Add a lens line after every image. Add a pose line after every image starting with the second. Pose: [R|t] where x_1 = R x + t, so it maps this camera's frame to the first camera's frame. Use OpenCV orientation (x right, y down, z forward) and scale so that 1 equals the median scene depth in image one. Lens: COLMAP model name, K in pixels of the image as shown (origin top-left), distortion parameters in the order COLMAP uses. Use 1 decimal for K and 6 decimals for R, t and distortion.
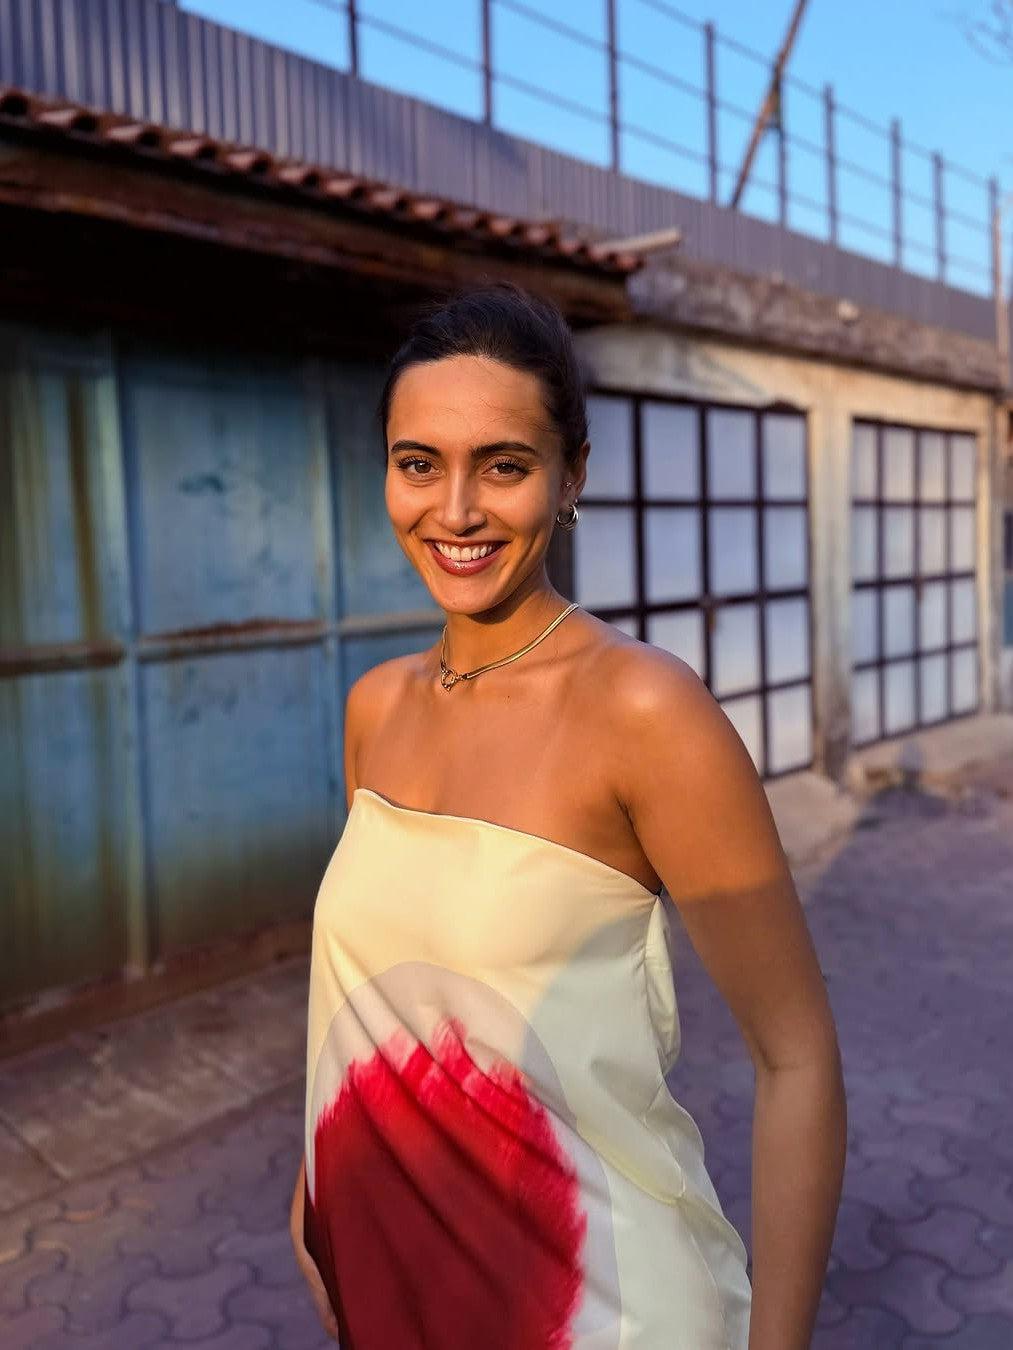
lens RADIAL K [[1182.6, 0, 503.5], [0, 1182.6, 628.4], [0, 0, 1]] dist [0.101070, -0.179356]
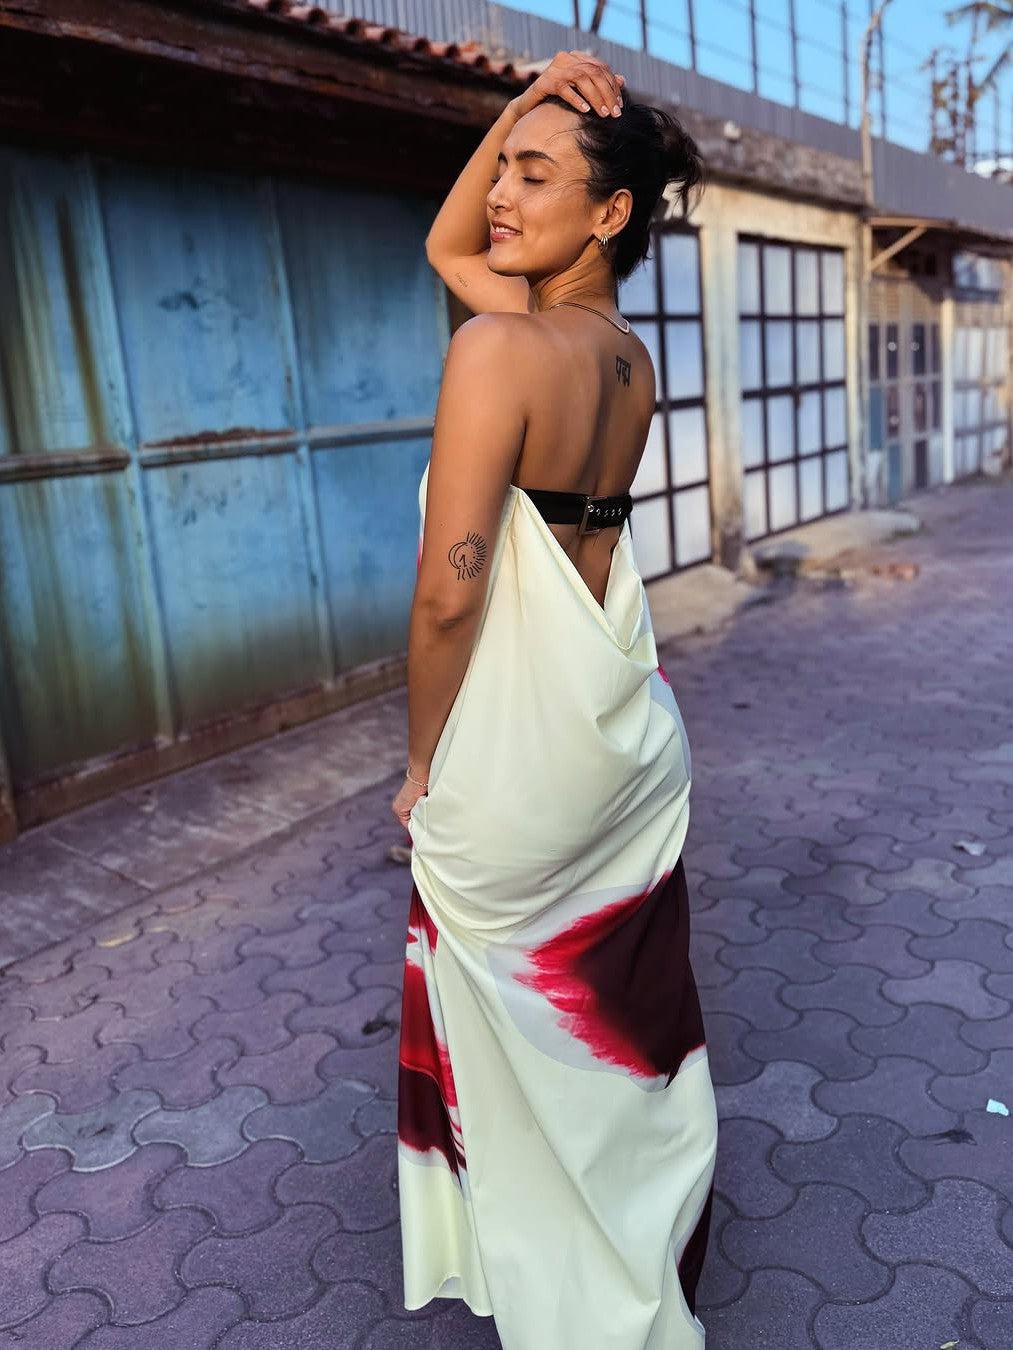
lens RADIAL K [[1182.6, 0, 503.5], [0, 1182.6, 628.4], [0, 0, 1]] dist [0.101070, -0.179356]
pose [[0.992069, -0.065758, 0.107123, -0.096461], [0.052552, 0.991169, 0.121750, 0.056333], [-0.114183, -0.115155, 0.986763, -0.139372]]
